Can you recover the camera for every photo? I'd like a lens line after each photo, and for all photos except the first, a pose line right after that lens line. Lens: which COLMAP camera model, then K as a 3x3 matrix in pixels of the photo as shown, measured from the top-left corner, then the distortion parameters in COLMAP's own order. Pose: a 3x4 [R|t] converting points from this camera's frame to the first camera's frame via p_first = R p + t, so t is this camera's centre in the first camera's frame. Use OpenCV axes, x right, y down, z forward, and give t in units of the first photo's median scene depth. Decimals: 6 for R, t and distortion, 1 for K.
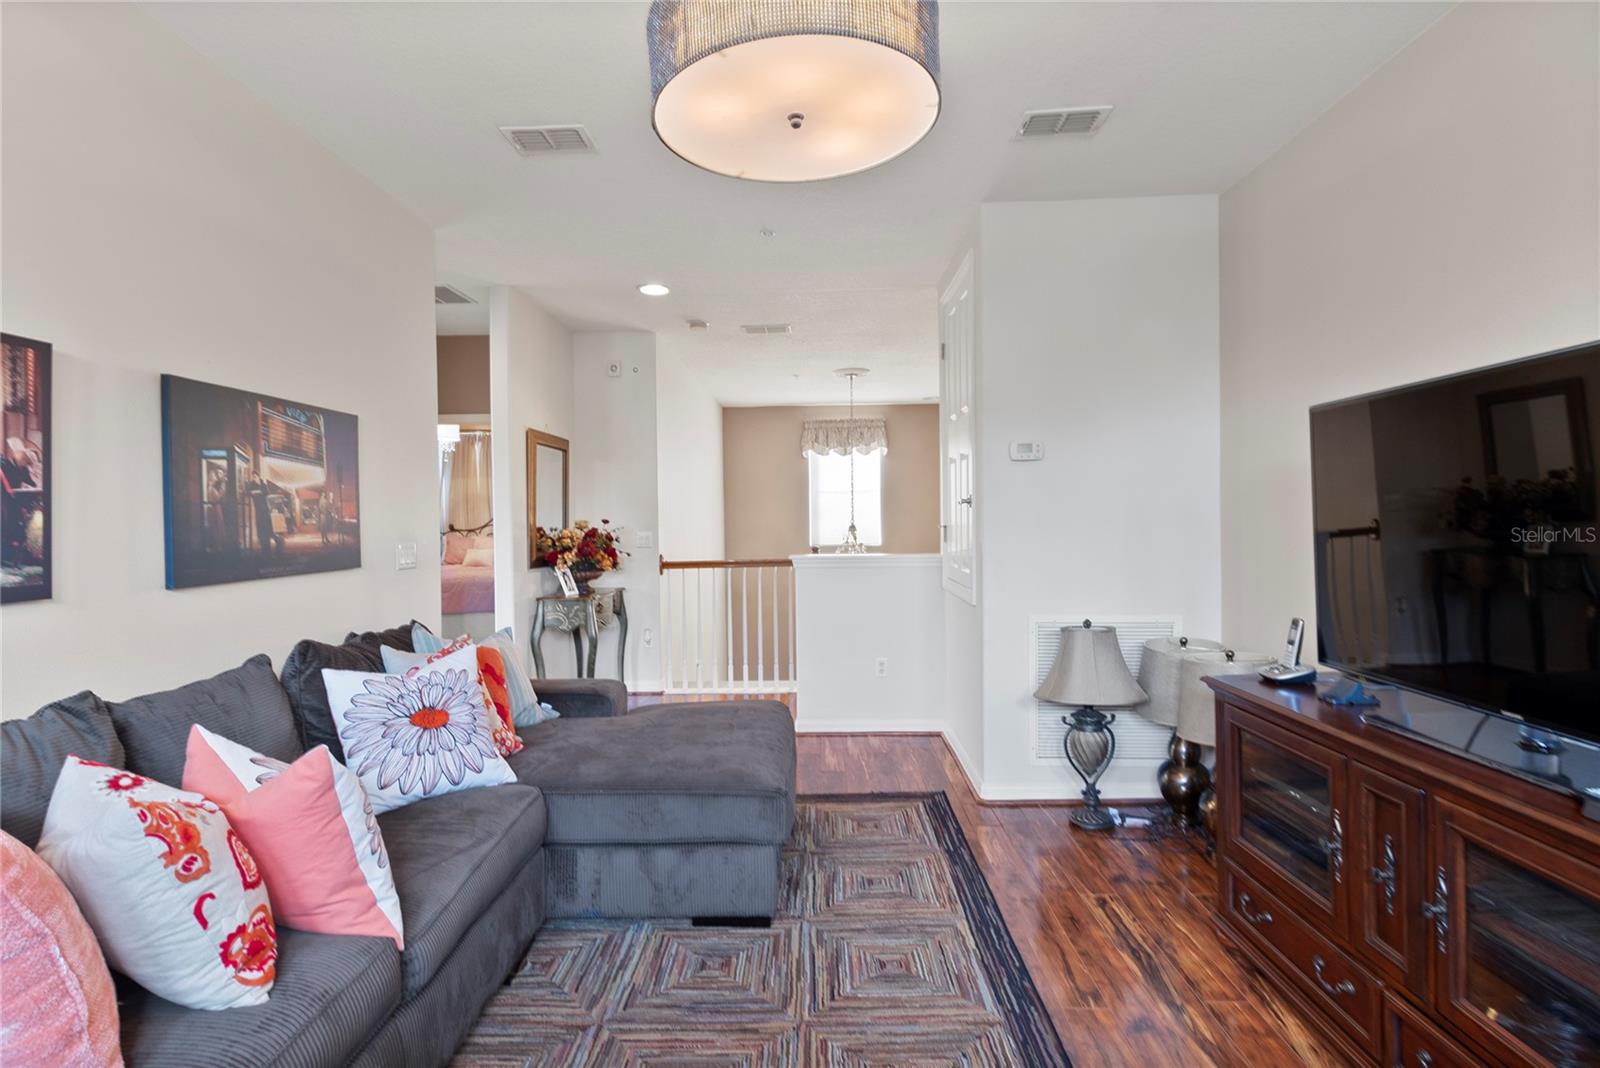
lens RADIAL K [[776.1, 0, 795.0], [0, 776.1, 530.5], [0, 0, 1]] dist [0.001518, 0.000062]
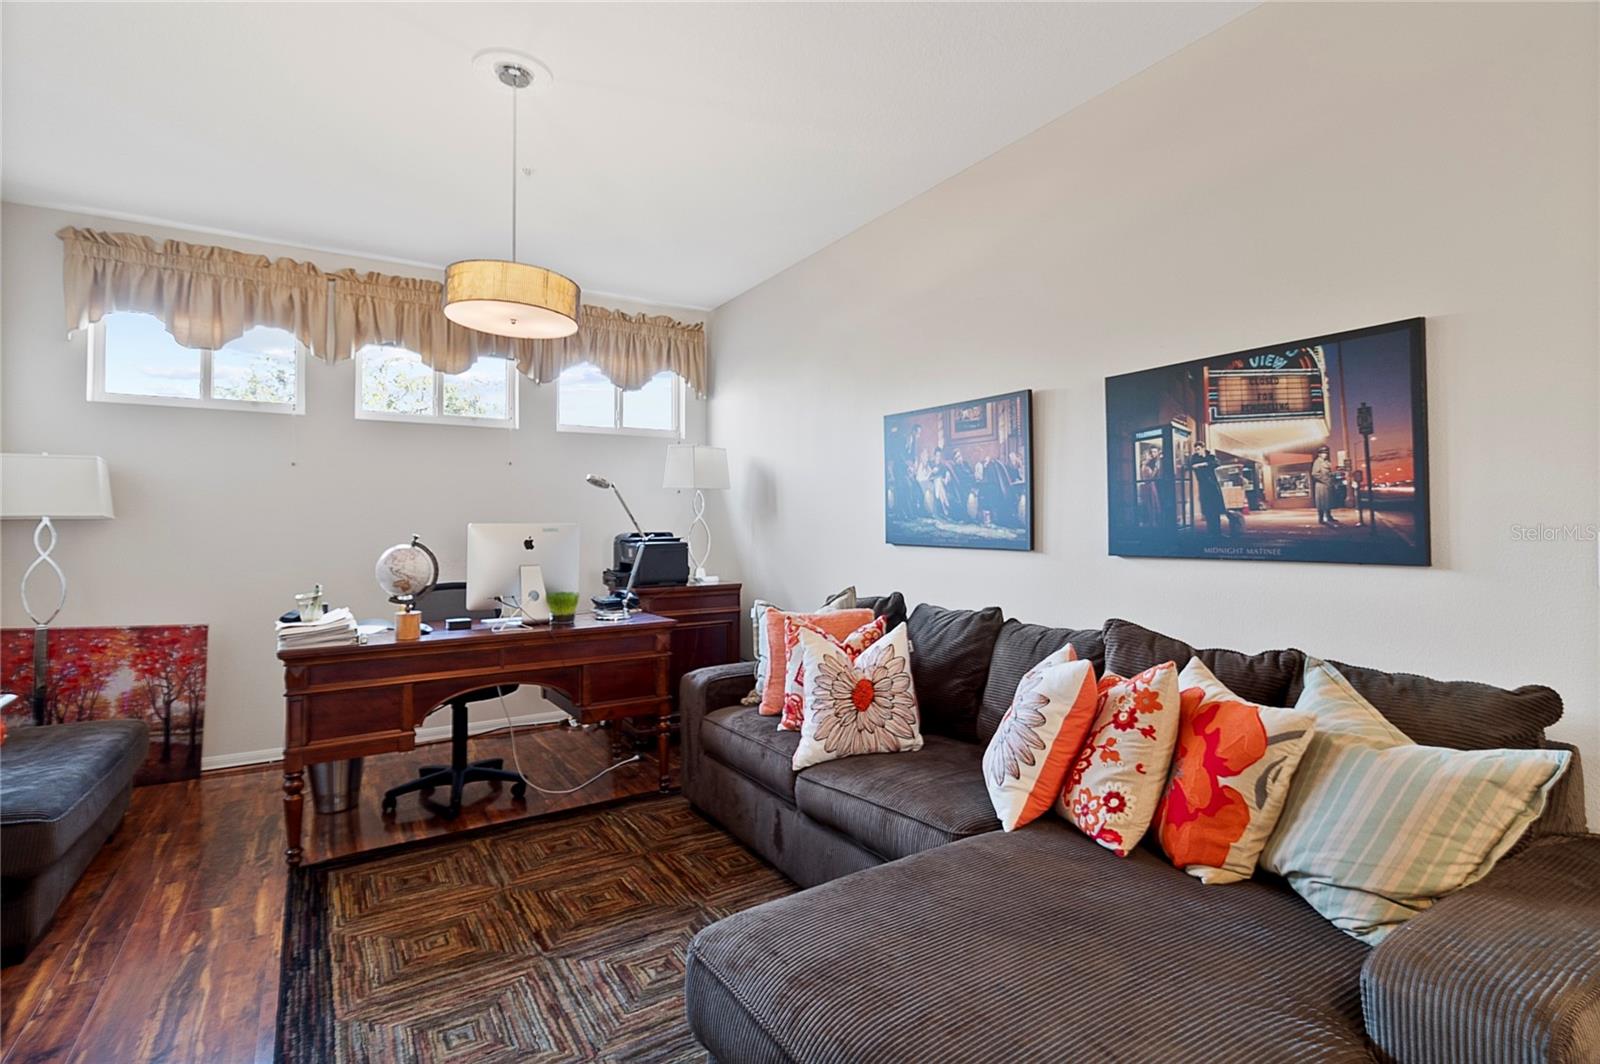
lens RADIAL K [[776.1, 0, 795.0], [0, 776.1, 528.5], [0, 0, 1]] dist [0.001518, 0.000062]
pose [[-0.839271, 0.042099, -0.542081, 0.227395], [0.025382, 0.998945, 0.038282, -0.021429], [0.543120, 0.018370, -0.839454, 1.523783]]
